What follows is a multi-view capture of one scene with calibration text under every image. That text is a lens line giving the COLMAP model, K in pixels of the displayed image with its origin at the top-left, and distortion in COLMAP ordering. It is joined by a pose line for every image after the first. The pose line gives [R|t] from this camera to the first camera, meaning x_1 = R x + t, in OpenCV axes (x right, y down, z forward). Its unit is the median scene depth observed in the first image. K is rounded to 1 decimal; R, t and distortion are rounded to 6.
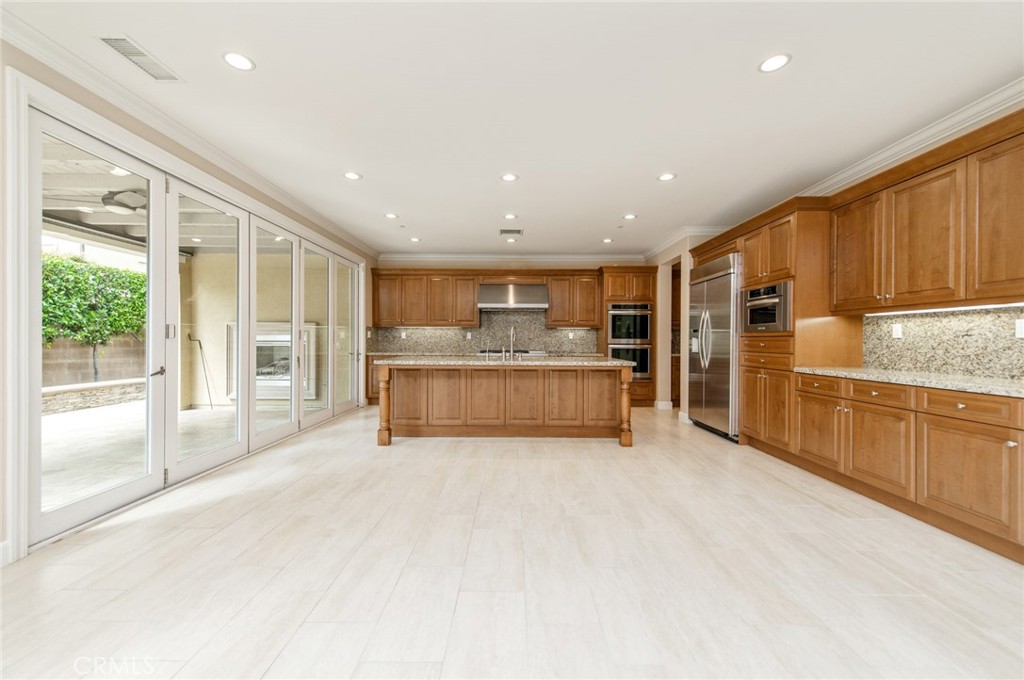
lens RADIAL K [[401.5, 0, 510.1], [0, 401.5, 340.8], [0, 0, 1]] dist [0.015532, -0.003647]
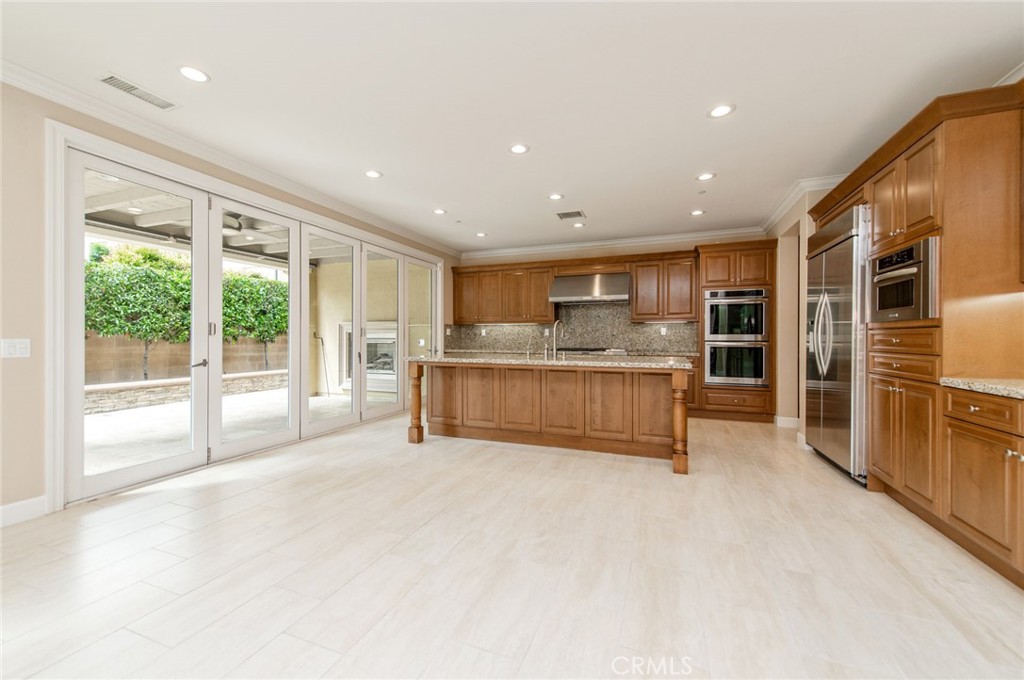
lens RADIAL K [[401.5, 0, 509.8], [0, 401.5, 337.7], [0, 0, 1]] dist [0.015532, -0.003647]
pose [[0.933790, -0.003178, -0.357807, 0.252050], [0.001963, 0.999991, -0.003759, 0.005319], [0.357816, 0.002807, 0.933788, 0.156041]]
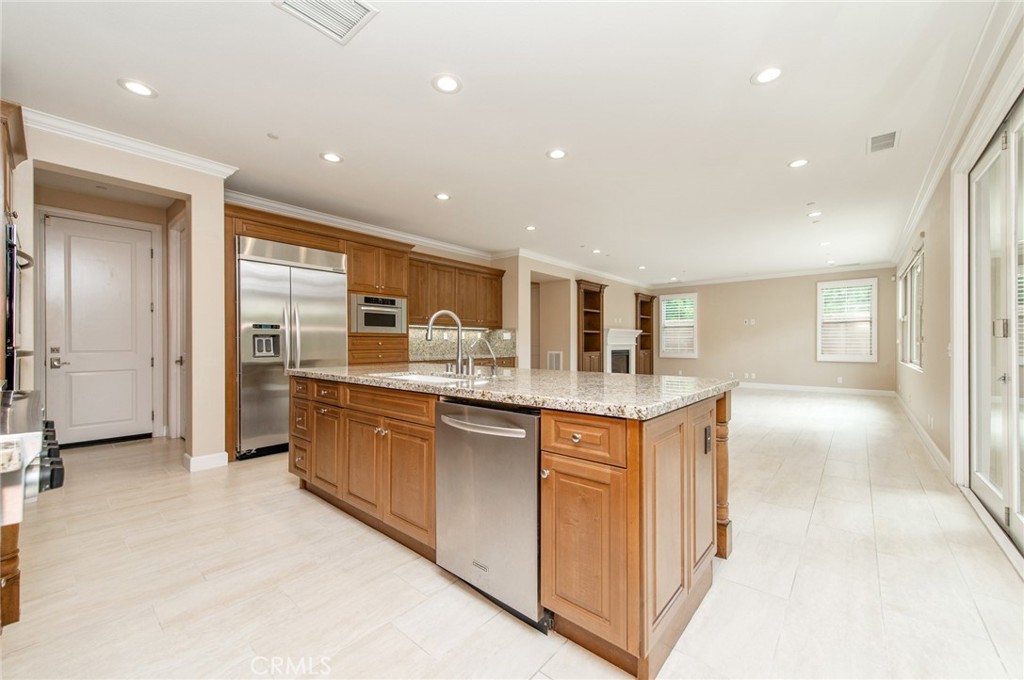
lens RADIAL K [[401.5, 0, 515.6], [0, 401.5, 341.0], [0, 0, 1]] dist [0.015532, -0.003647]
pose [[-0.768481, 0.000840, 0.639872, -0.429776], [-0.000472, 0.999998, -0.001879, 0.002927], [-0.639872, -0.001746, -0.768479, 1.502205]]
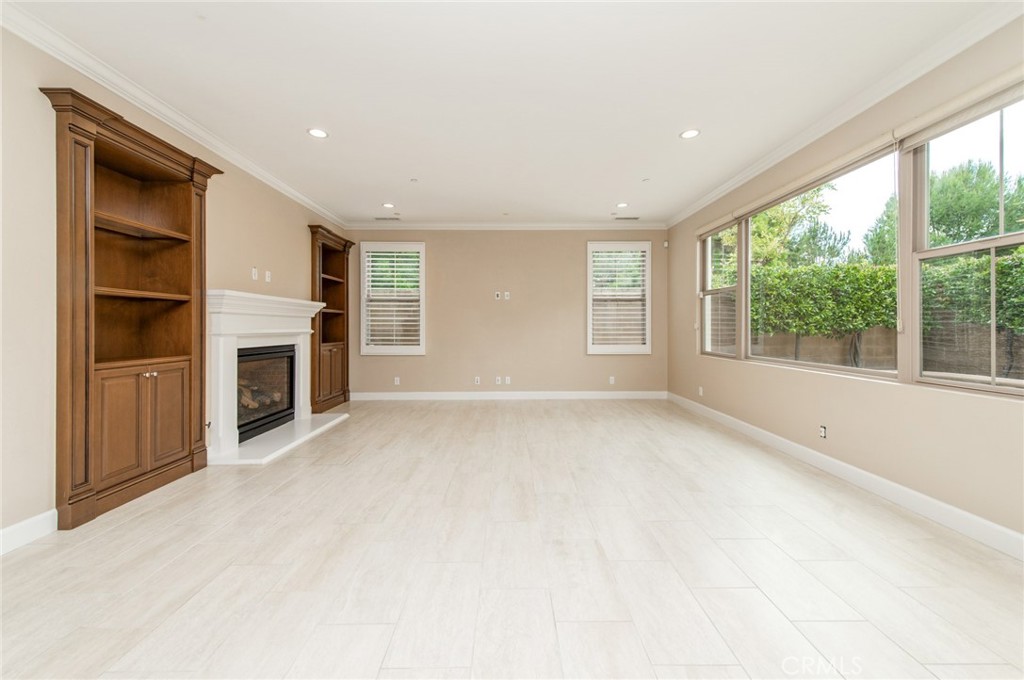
lens RADIAL K [[401.5, 0, 509.6], [0, 401.5, 326.2], [0, 0, 1]] dist [0.015532, -0.003647]
pose [[-0.999908, -0.002582, -0.013319, -0.010755], [-0.002575, 0.999997, -0.000583, 0.001953], [0.013321, -0.000548, -0.999911, 0.393619]]
